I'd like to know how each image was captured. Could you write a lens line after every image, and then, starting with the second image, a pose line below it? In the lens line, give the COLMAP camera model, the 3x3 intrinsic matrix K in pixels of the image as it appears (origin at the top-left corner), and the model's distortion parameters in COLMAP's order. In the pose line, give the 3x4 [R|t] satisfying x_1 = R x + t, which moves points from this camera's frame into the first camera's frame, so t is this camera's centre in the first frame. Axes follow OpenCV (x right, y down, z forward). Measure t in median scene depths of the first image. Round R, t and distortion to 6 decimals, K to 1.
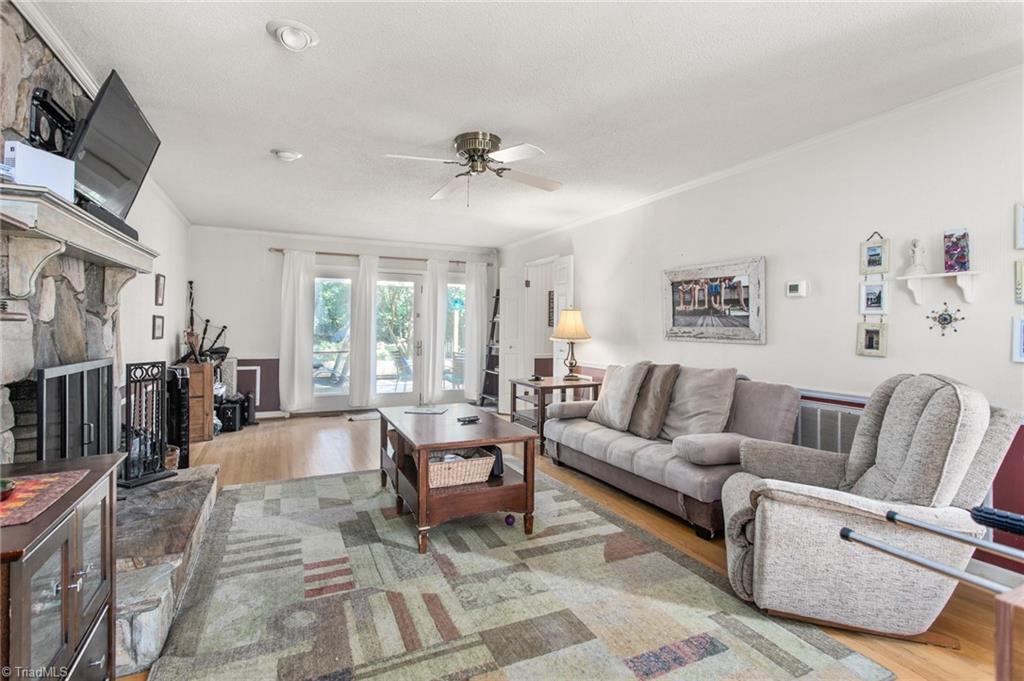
lens RADIAL K [[501.2, 0, 515.9], [0, 501.2, 326.0], [0, 0, 1]] dist [-0.001041, -0.000349]
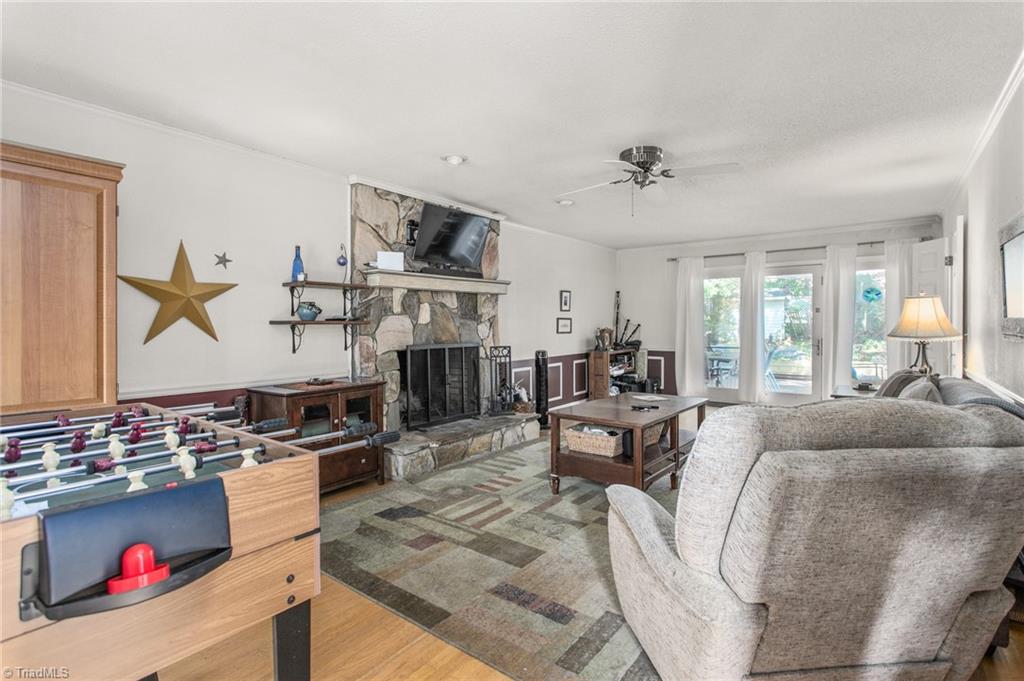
lens RADIAL K [[501.2, 0, 515.9], [0, 501.2, 326.0], [0, 0, 1]] dist [-0.001041, -0.000349]
pose [[0.448972, -0.005978, -0.893526, 1.051659], [0.010239, 0.999946, -0.001545, 0.009129], [0.893487, -0.008455, 0.449009, 0.344858]]
